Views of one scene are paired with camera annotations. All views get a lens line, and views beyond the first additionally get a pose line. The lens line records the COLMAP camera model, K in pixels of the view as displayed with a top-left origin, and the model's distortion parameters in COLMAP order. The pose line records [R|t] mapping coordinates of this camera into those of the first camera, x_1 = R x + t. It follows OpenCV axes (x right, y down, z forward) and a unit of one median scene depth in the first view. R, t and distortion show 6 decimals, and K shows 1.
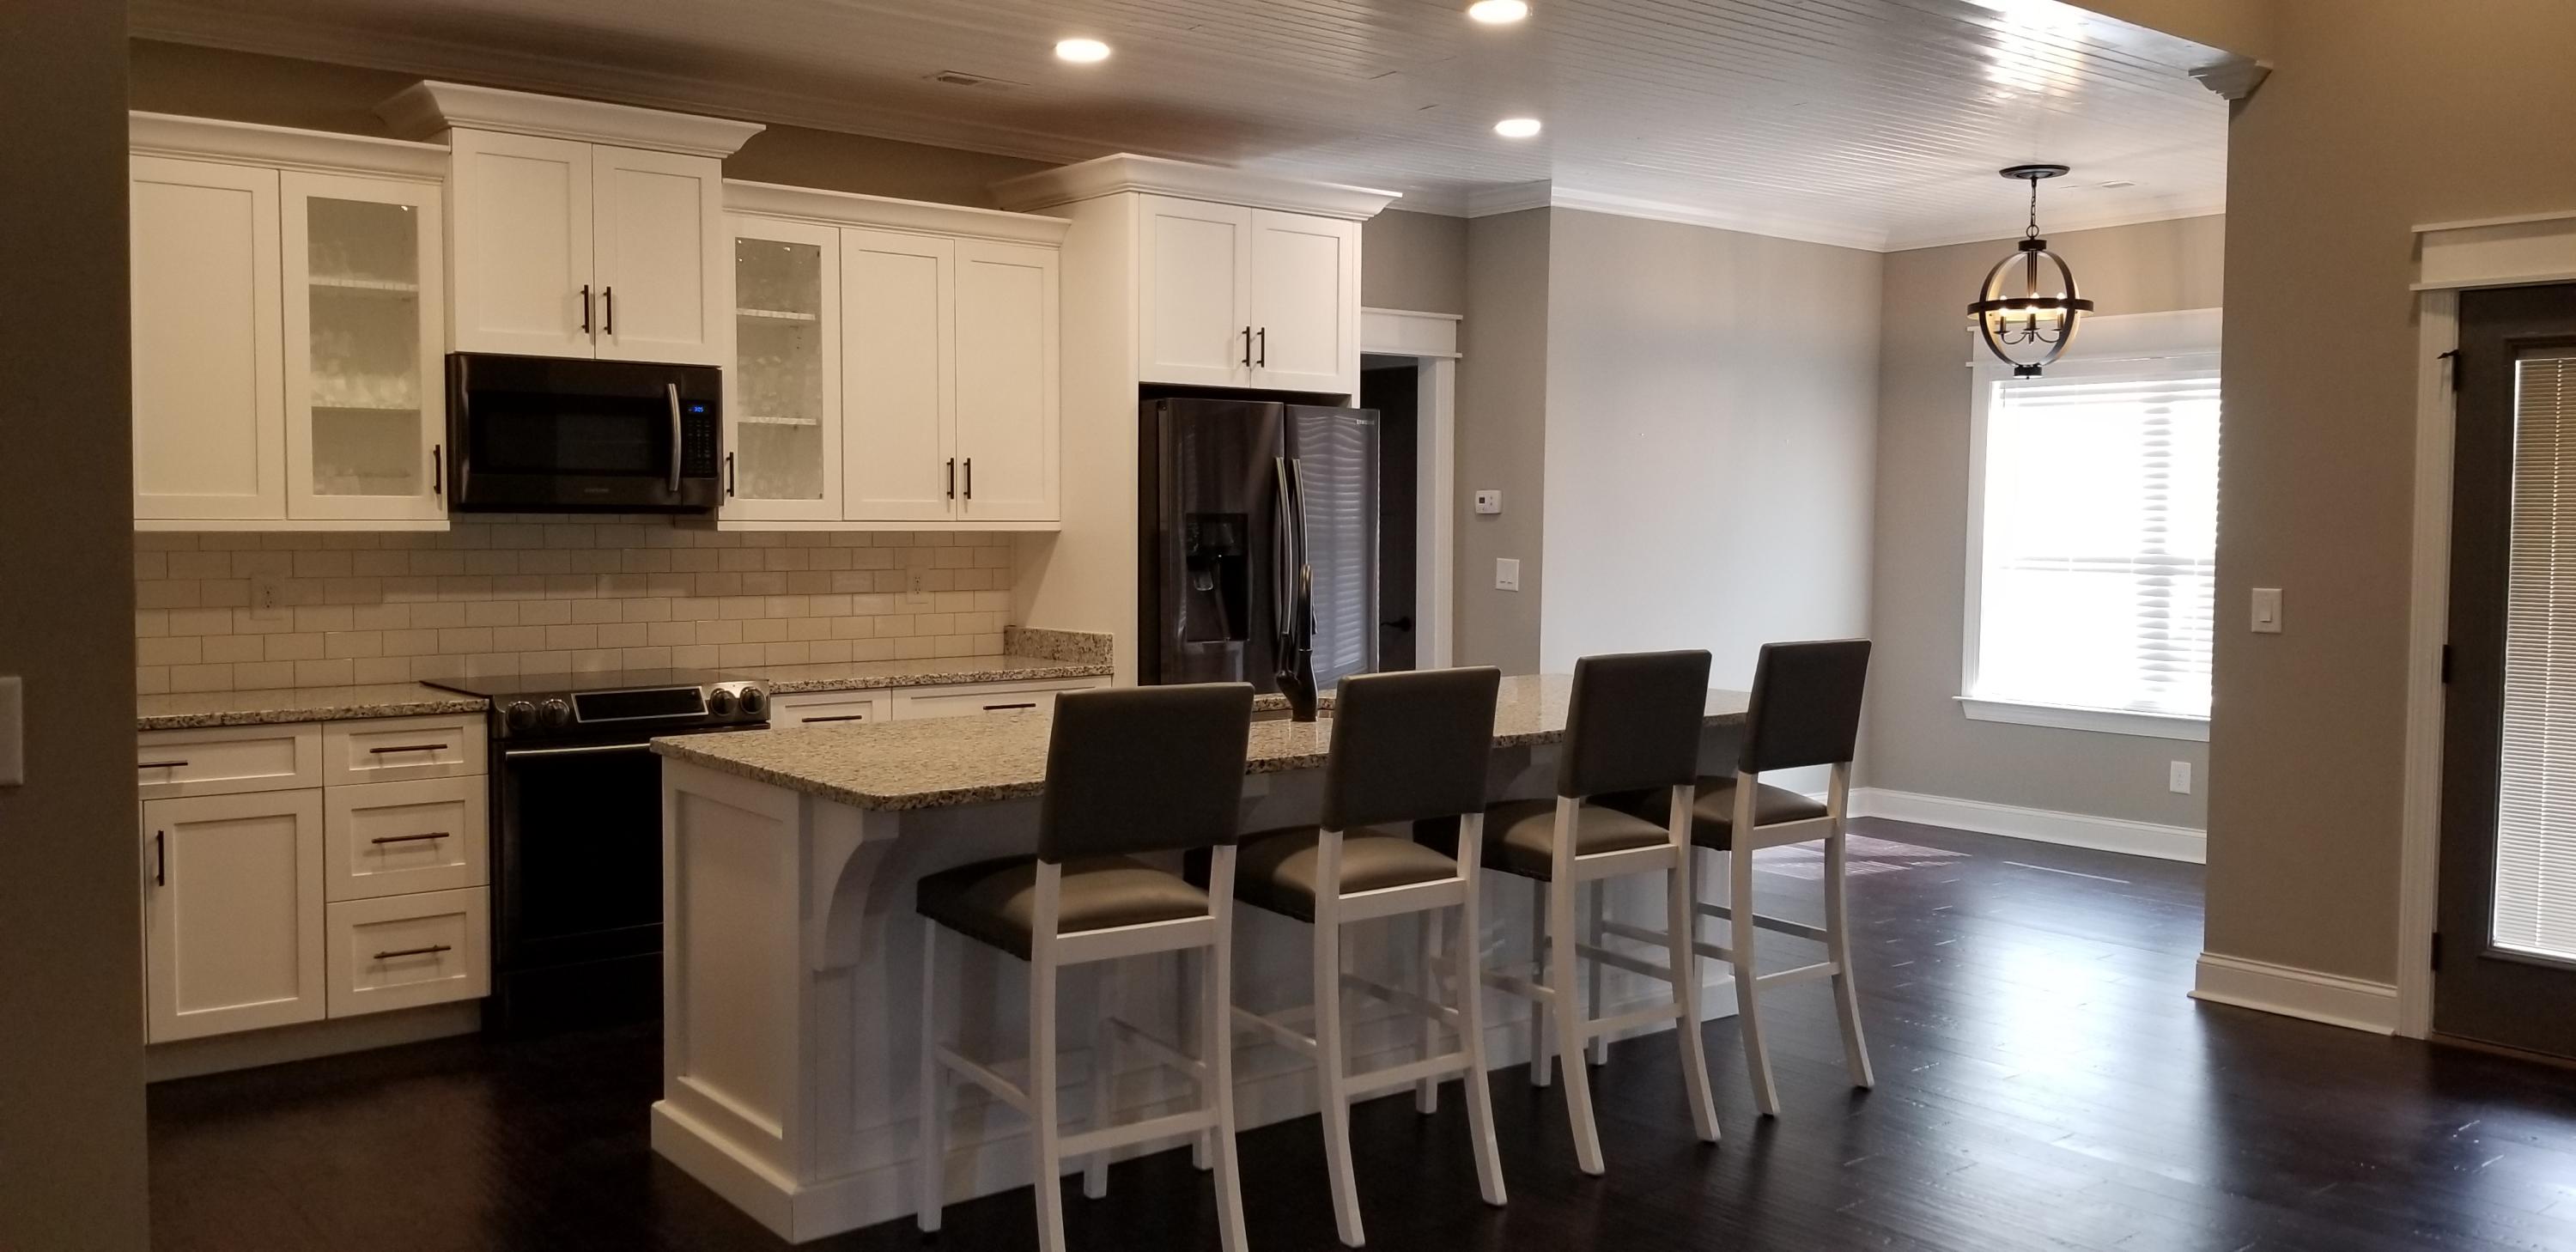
lens RADIAL K [[2014.3, 0, 1361.3], [0, 2014.3, 638.0], [0, 0, 1]] dist [0.065765, -0.087376]
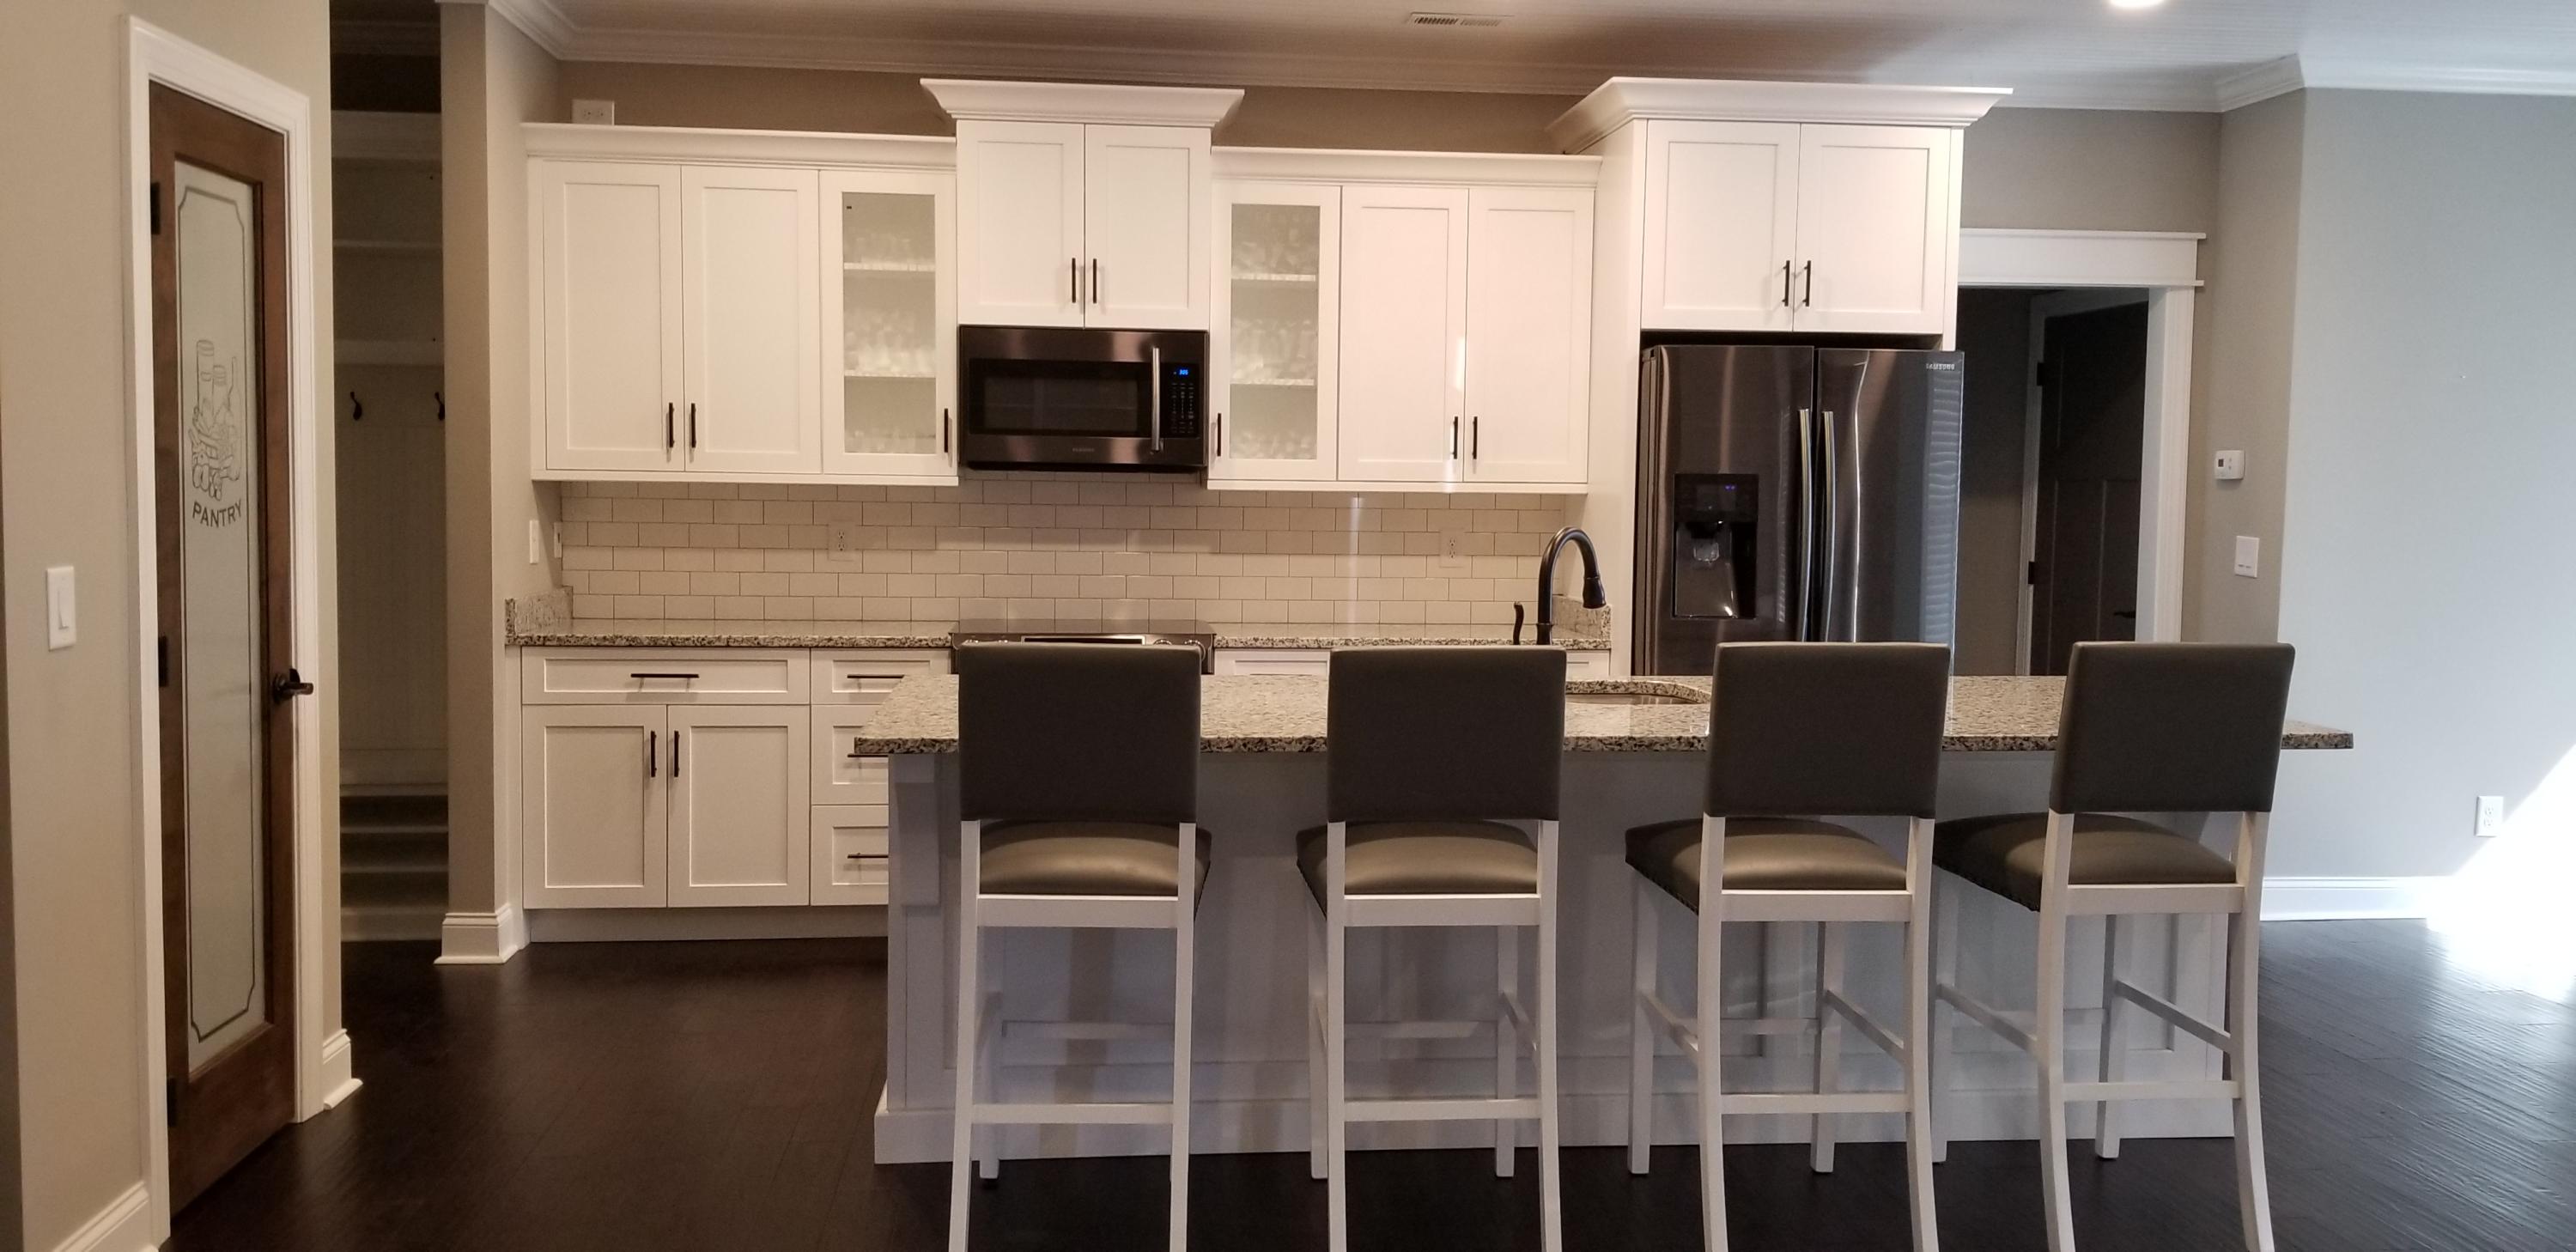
lens RADIAL K [[2014.3, 0, 1276.9], [0, 2014.3, 642.8], [0, 0, 1]] dist [0.065765, -0.087376]
pose [[0.827744, 0.049482, -0.558919, 0.292695], [-0.042233, 0.998773, 0.025877, -0.002430], [0.559514, 0.002185, 0.828818, 0.165314]]
